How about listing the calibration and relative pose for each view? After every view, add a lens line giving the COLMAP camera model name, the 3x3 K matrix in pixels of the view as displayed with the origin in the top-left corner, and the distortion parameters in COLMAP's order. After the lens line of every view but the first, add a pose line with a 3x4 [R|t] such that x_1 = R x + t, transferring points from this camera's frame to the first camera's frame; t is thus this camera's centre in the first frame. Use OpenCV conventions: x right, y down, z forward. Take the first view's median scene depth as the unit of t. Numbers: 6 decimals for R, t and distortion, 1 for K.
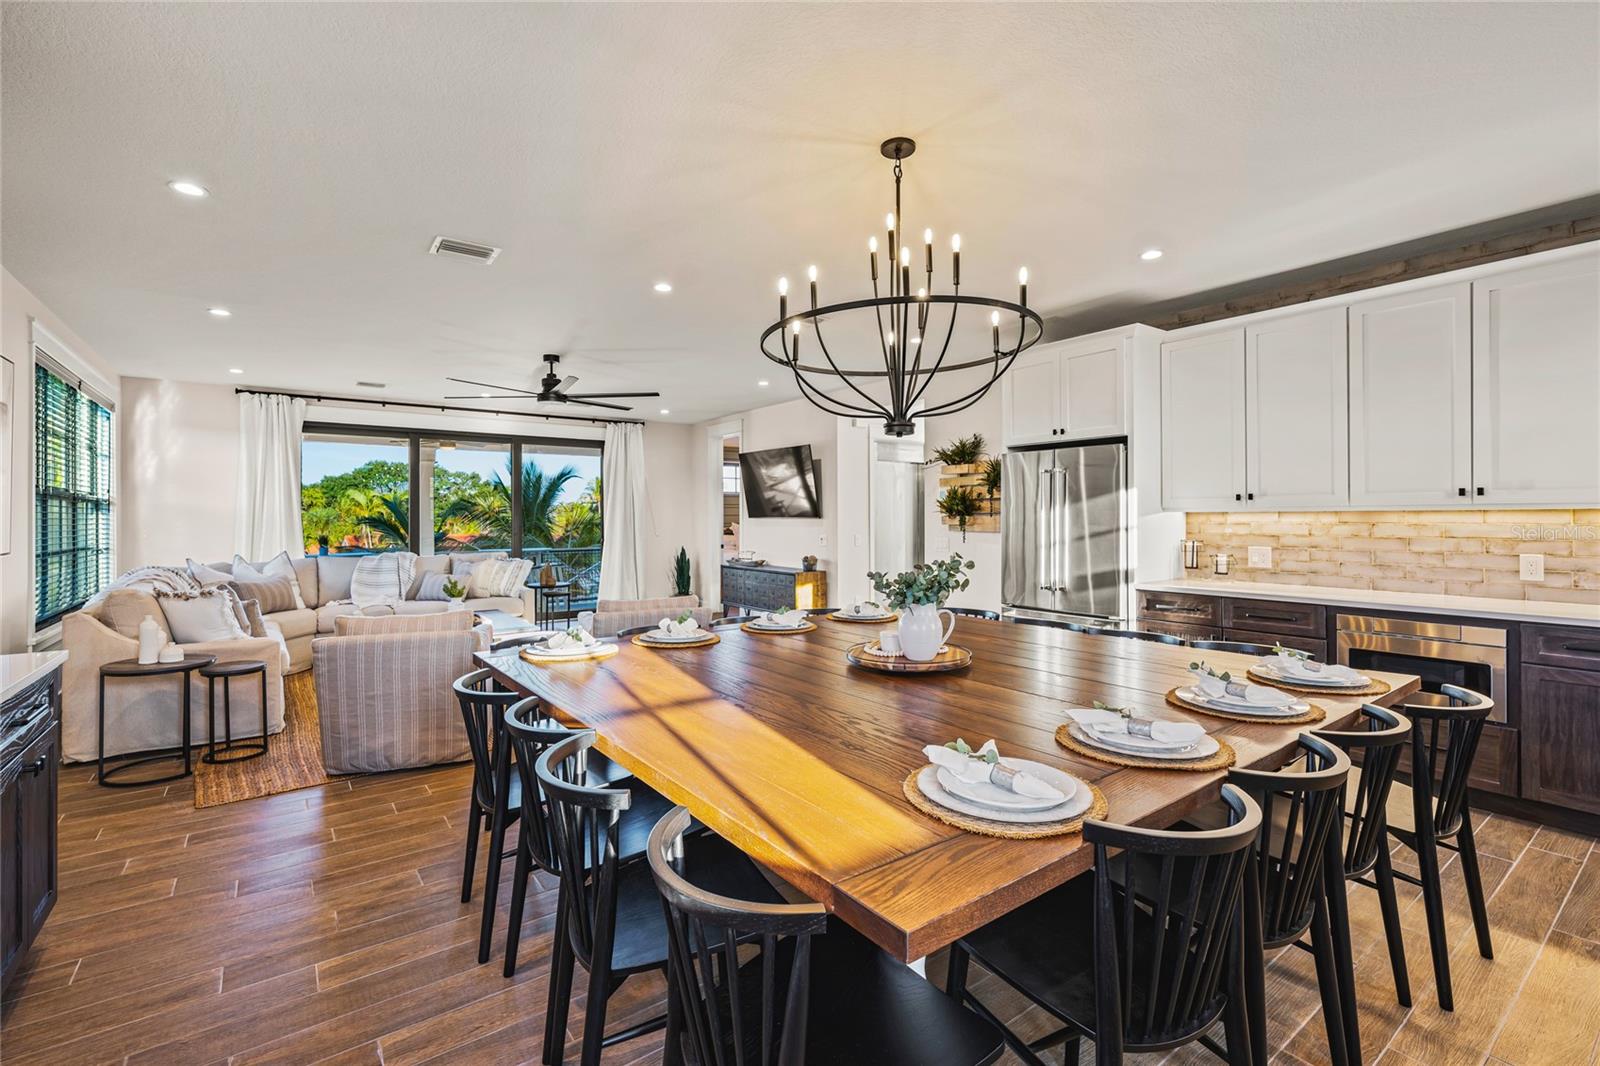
lens RADIAL K [[708.4, 0, 805.9], [0, 708.4, 519.8], [0, 0, 1]] dist [0.001225, 0.000192]
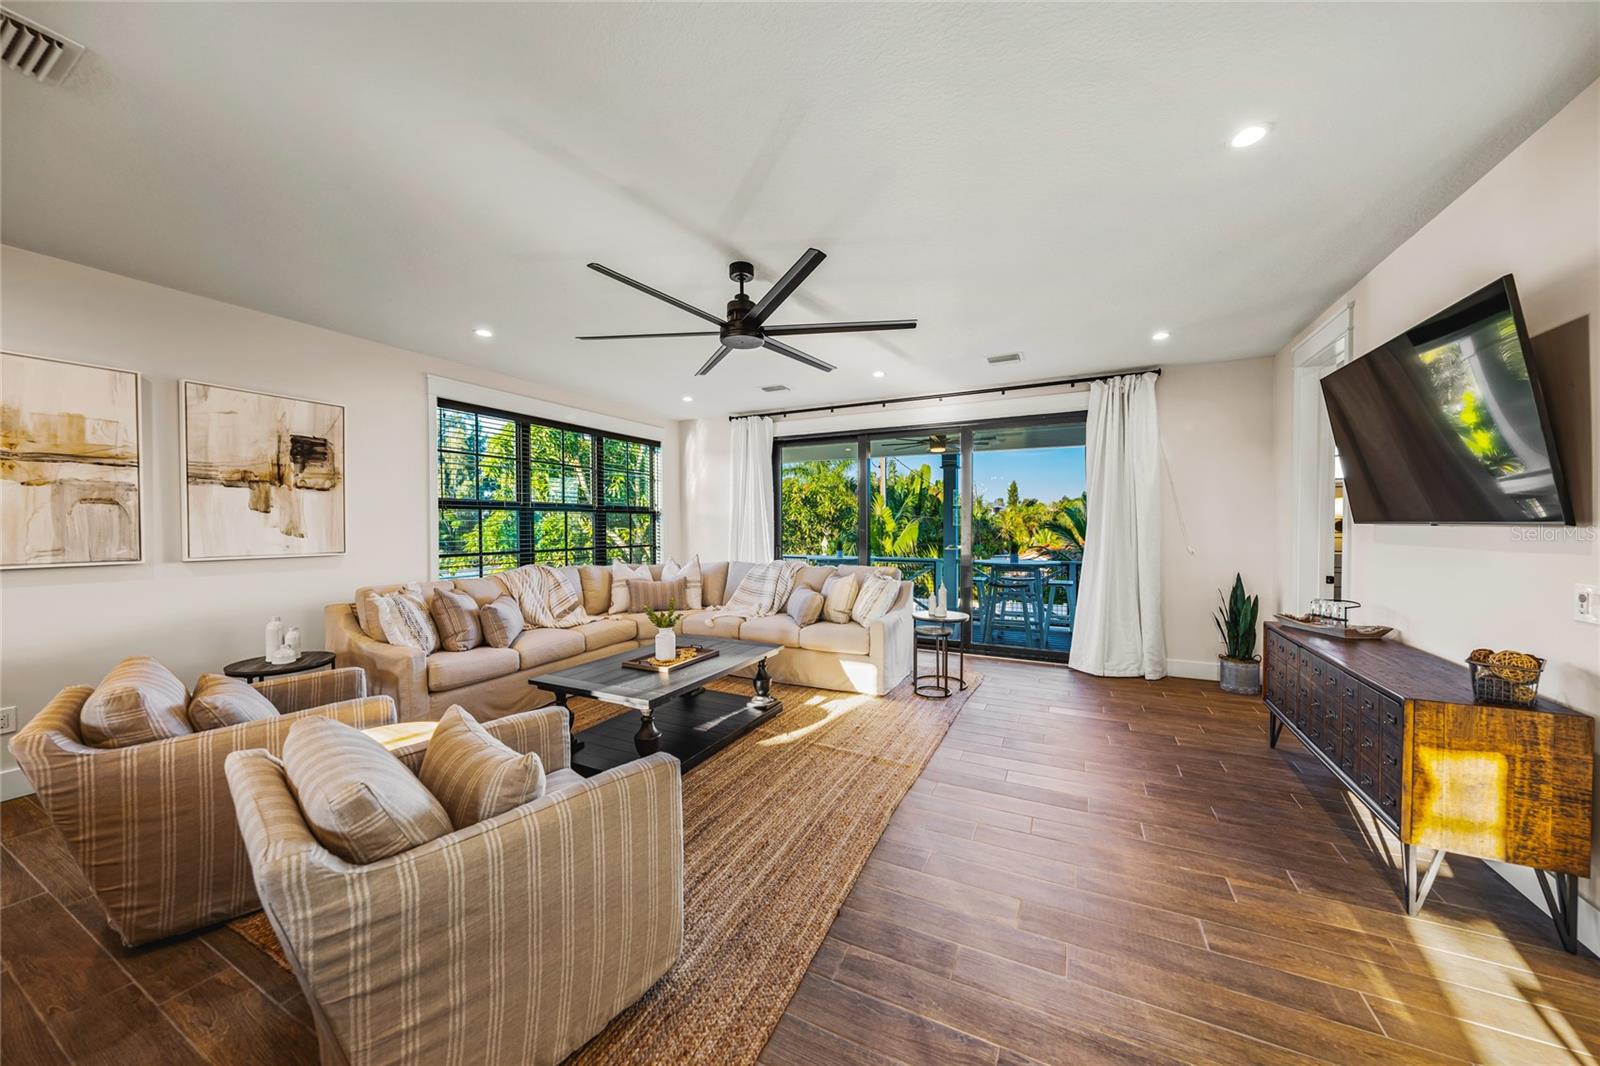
lens RADIAL K [[547.4, 0, 796.9], [0, 547.4, 535.3], [0, 0, 1]] dist [-0.001753, 0.000417]
pose [[0.444225, 0.019466, -0.895704, 0.083761], [-0.002003, 0.999783, 0.020734, -0.003079], [0.895913, -0.007417, 0.444168, 0.686772]]
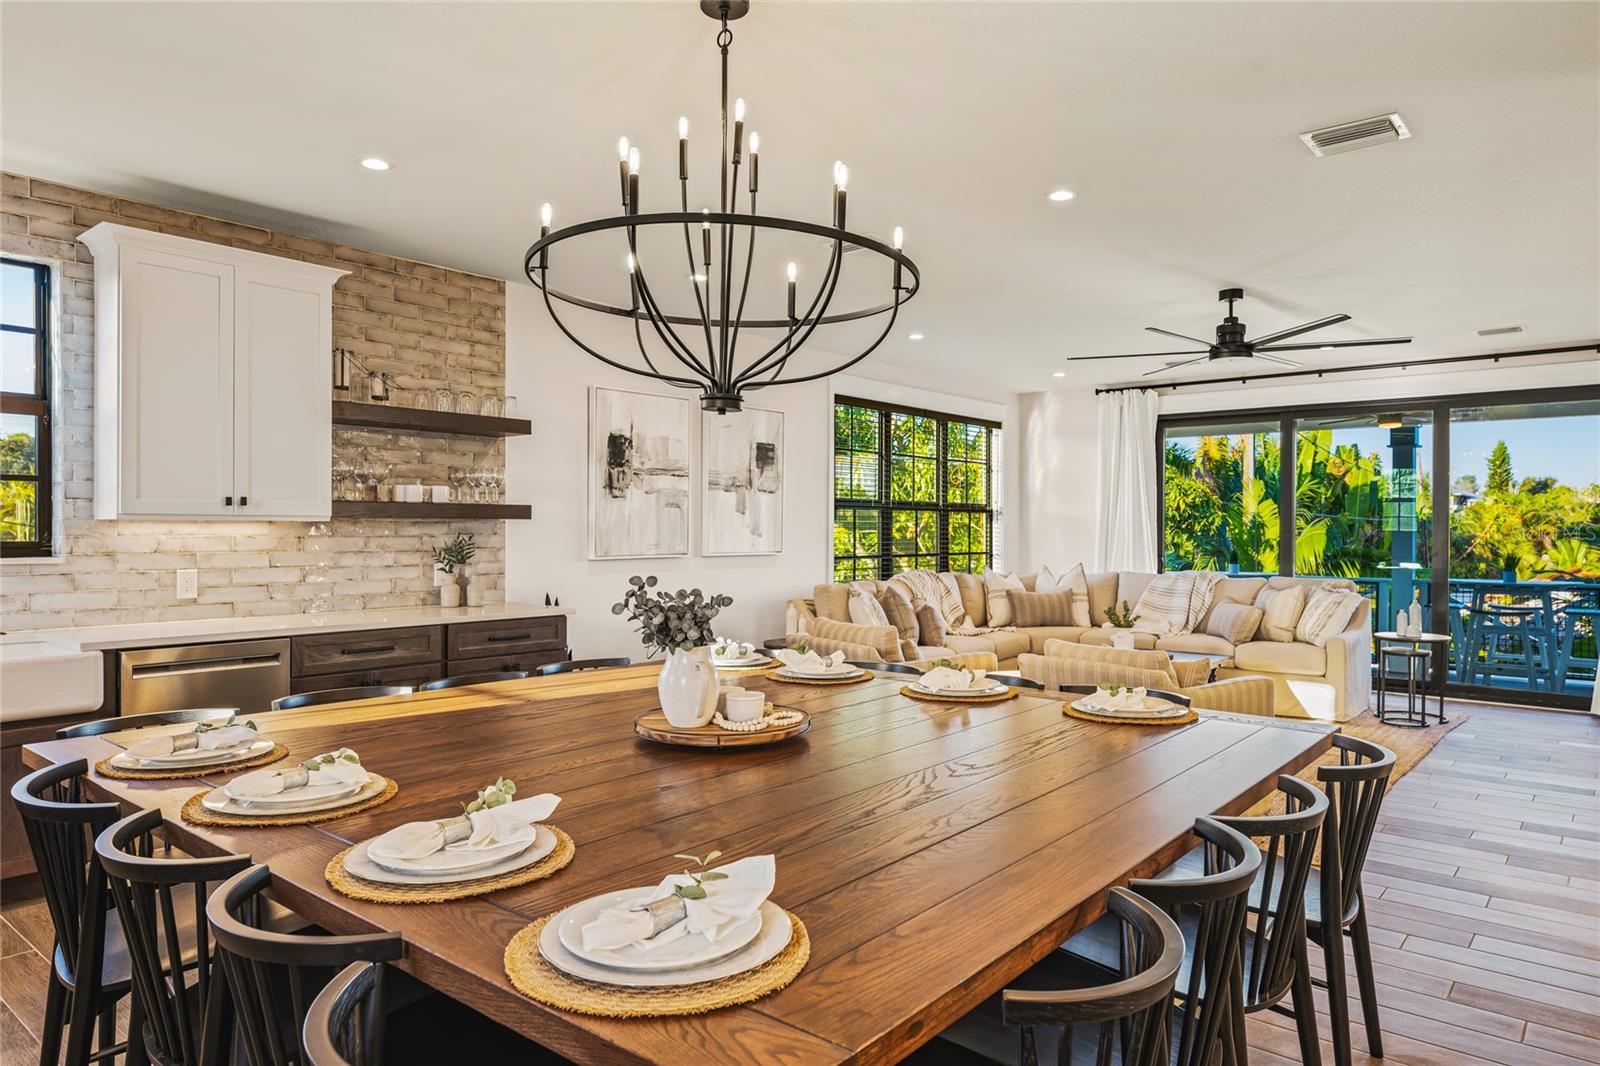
lens RADIAL K [[1004.5, 0, 798.8], [0, 1004.5, 533.6], [0, 0, 1]] dist [0.006456, -0.002723]
pose [[0.227410, 0.010404, -0.973744, 0.408416], [-0.007501, 0.999932, 0.008932, -0.002219], [0.973770, 0.005273, 0.227473, 0.311866]]
